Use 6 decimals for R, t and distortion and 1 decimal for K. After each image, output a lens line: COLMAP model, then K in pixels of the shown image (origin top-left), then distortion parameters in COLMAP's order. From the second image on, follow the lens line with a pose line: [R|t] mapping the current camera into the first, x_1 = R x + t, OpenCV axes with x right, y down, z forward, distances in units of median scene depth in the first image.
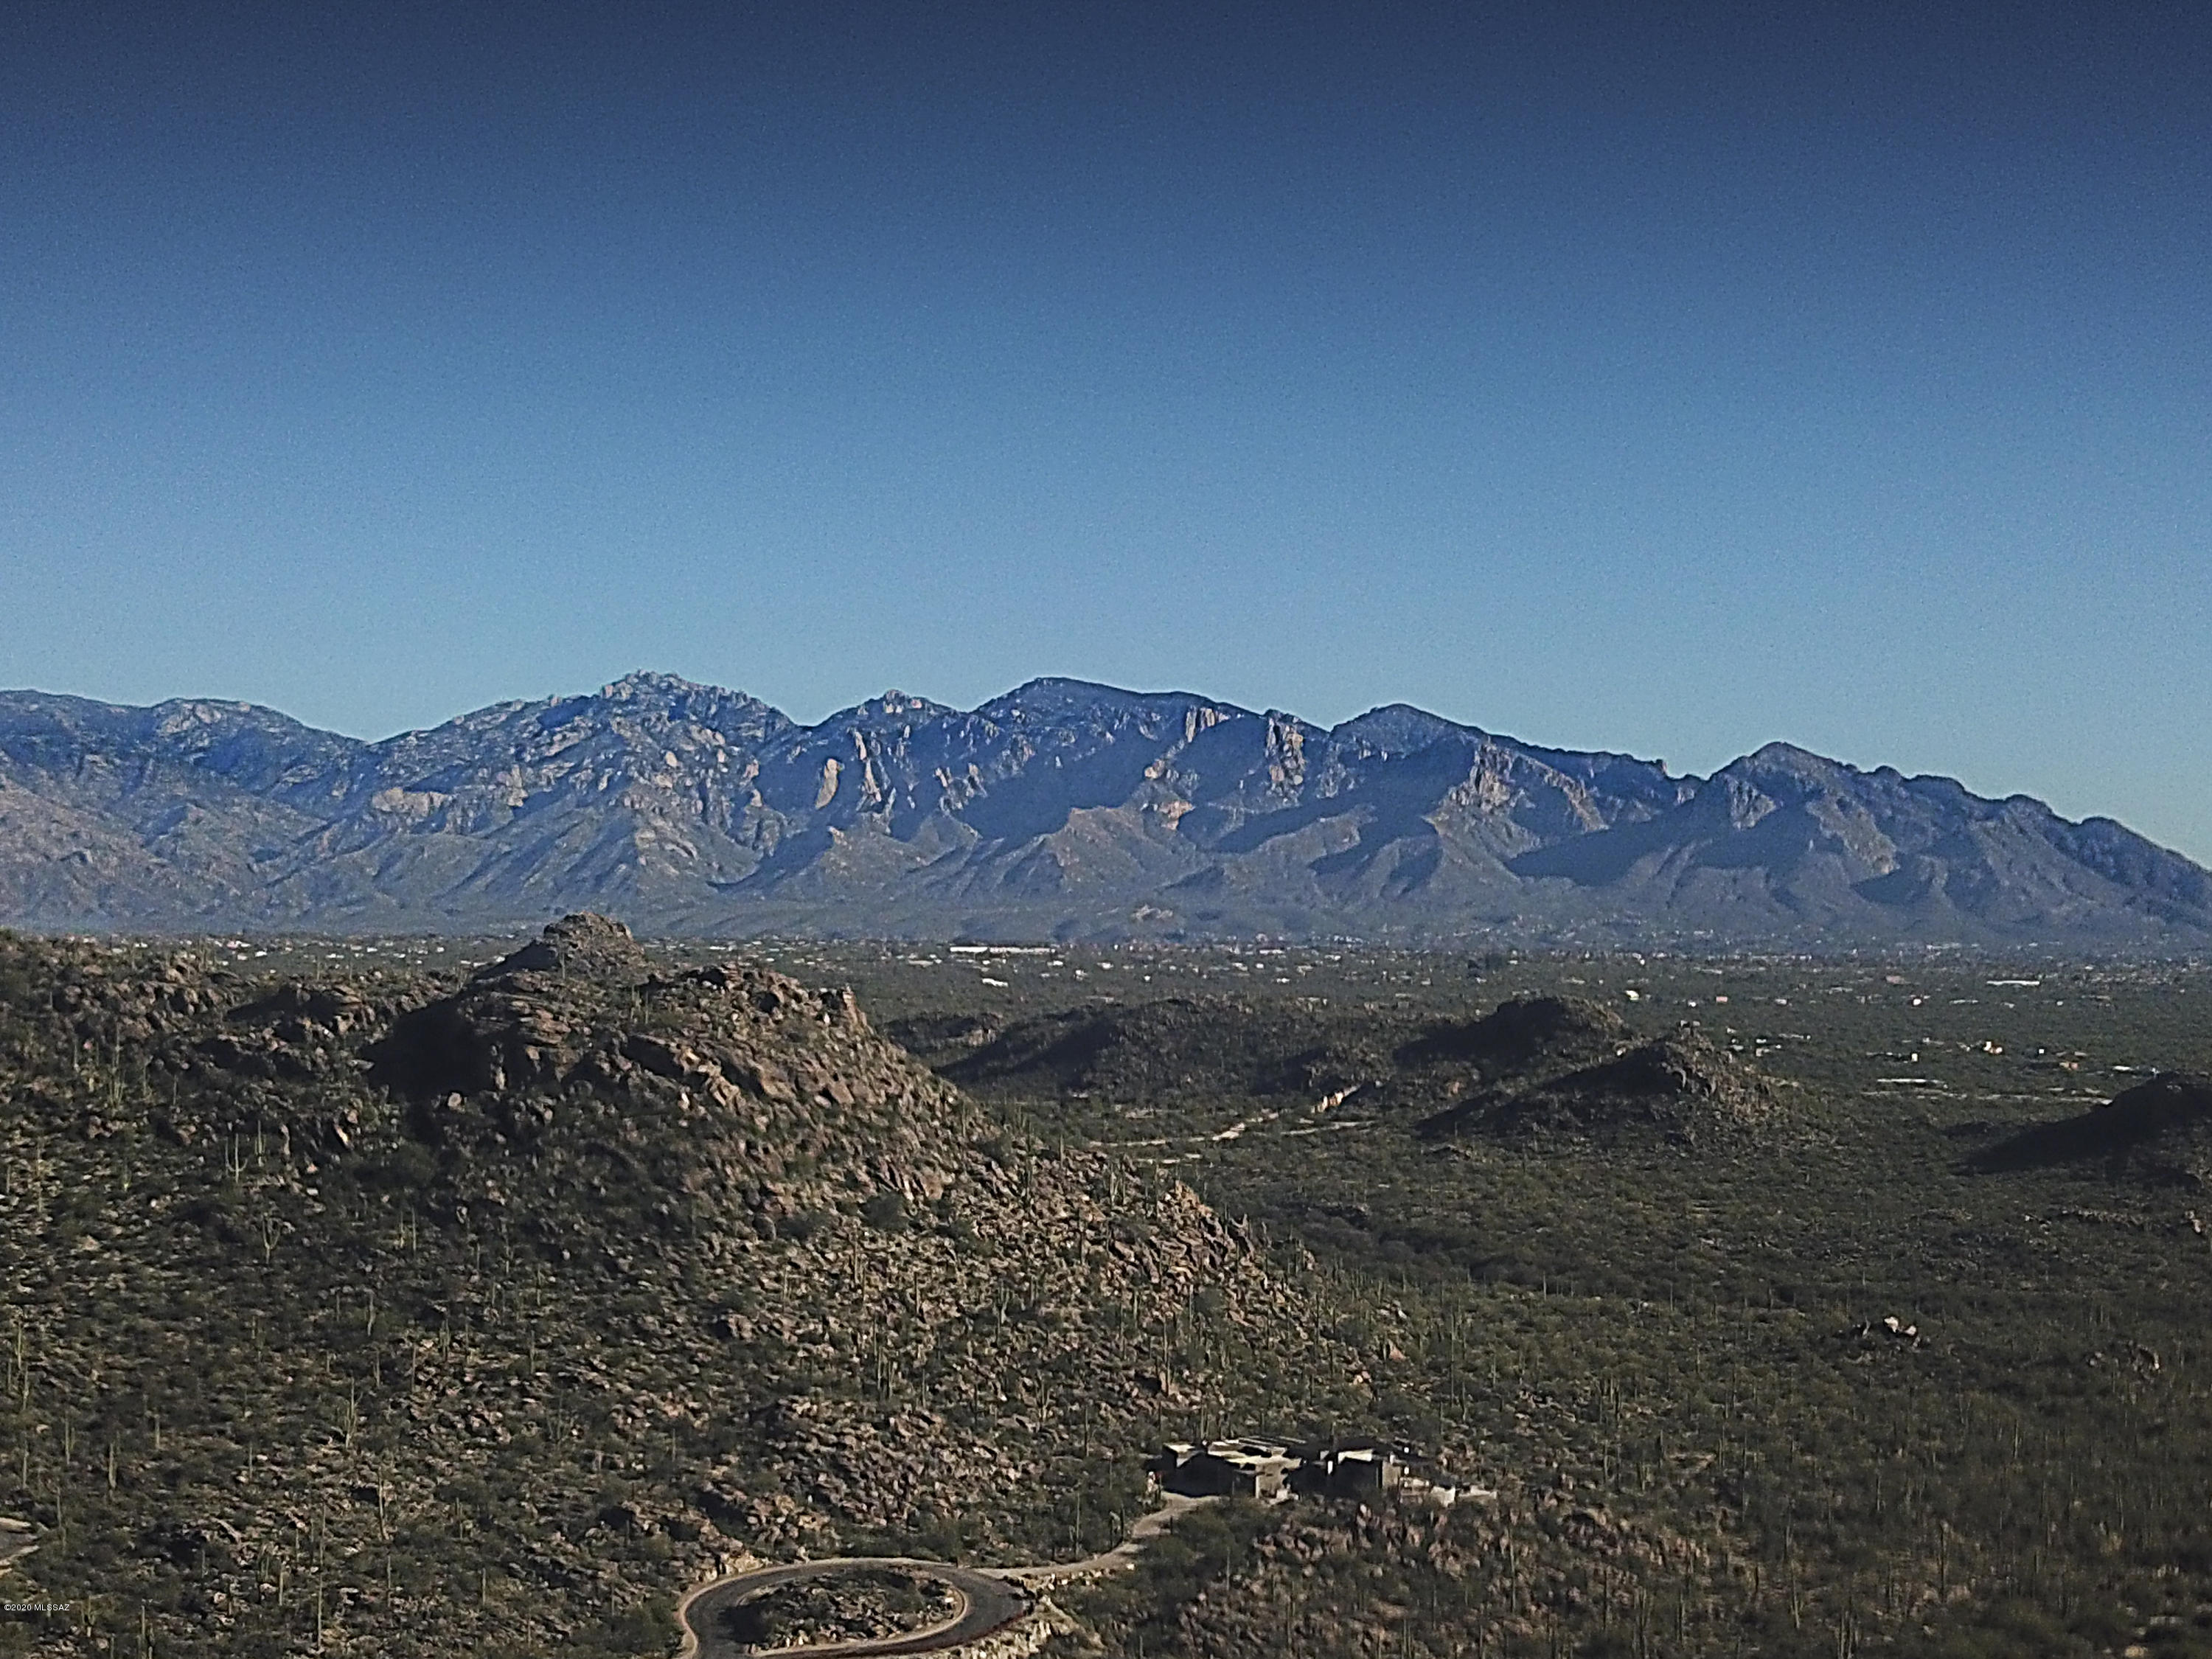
lens RADIAL K [[3594.9, 0, 1105.8], [0, 3594.9, 824.6], [0, 0, 1]] dist [0.053943, 0.000000]
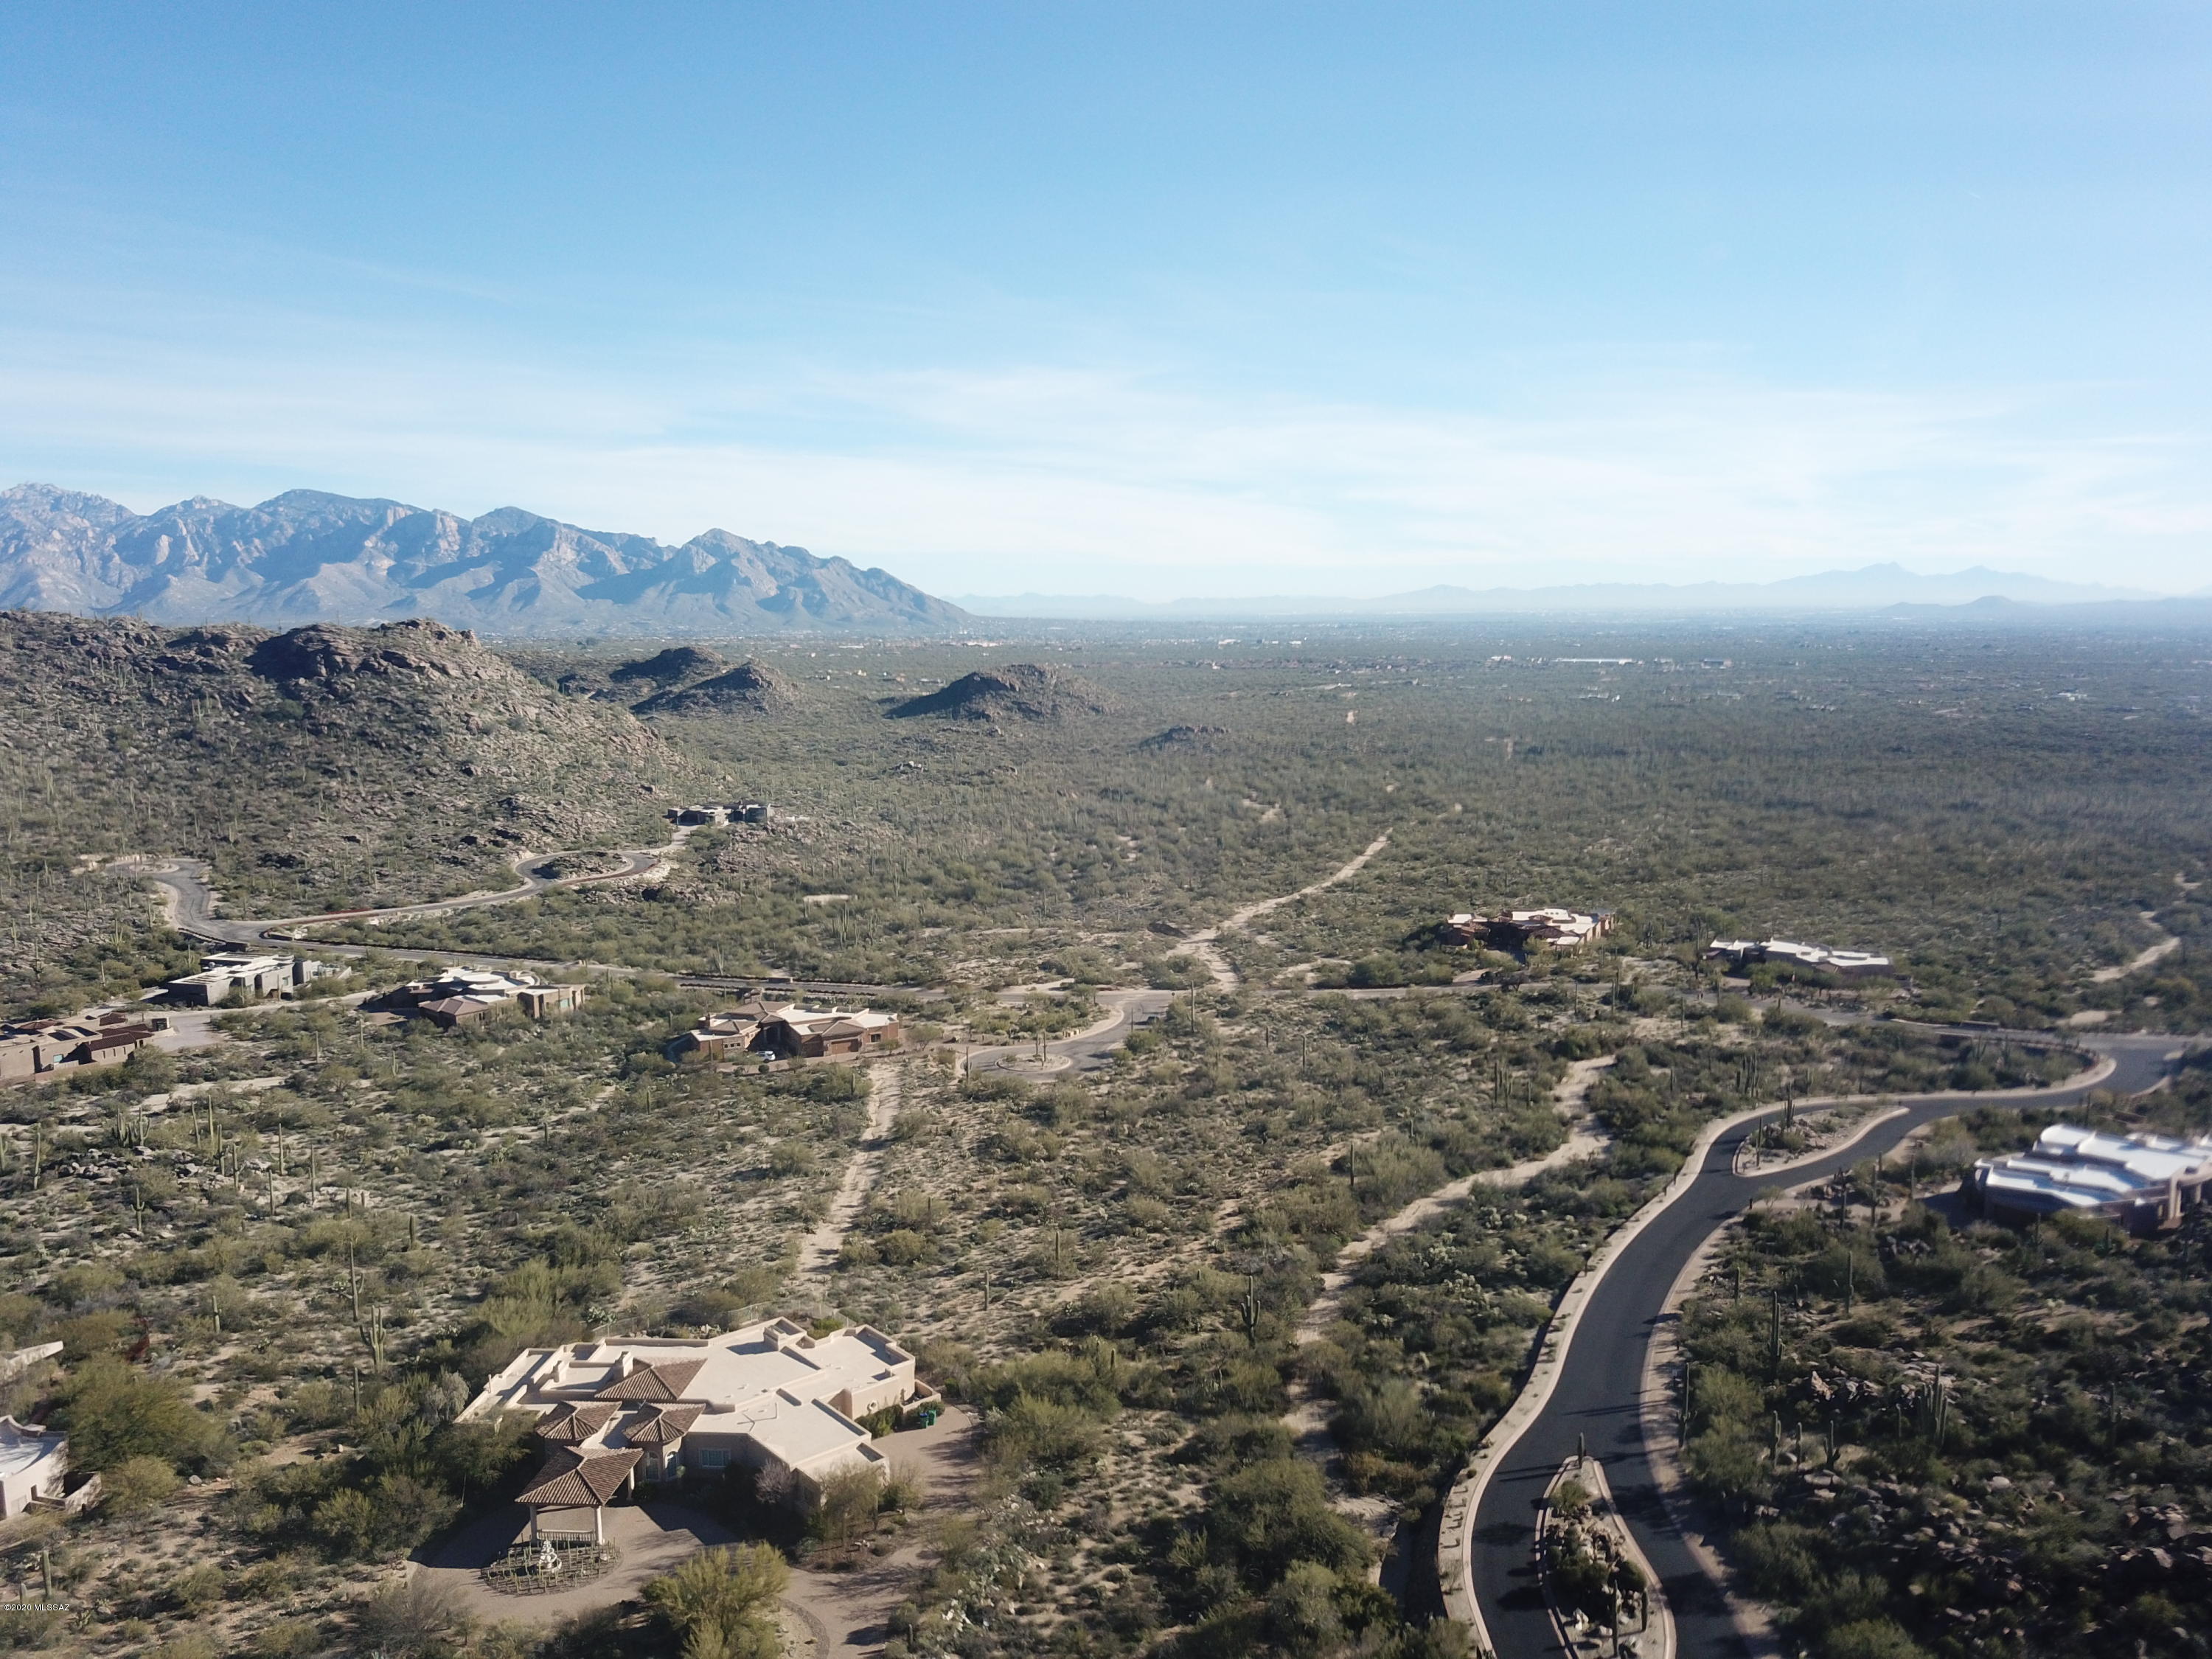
lens RADIAL K [[3594.9, 0, 1105.6], [0, 3594.9, 829.7], [0, 0, 1]] dist [0.053943, 0.000000]
pose [[0.873512, -0.032575, 0.485711, -0.713561], [0.009114, 0.998678, 0.050587, 0.053237], [-0.486717, -0.039761, 0.872655, -0.987849]]
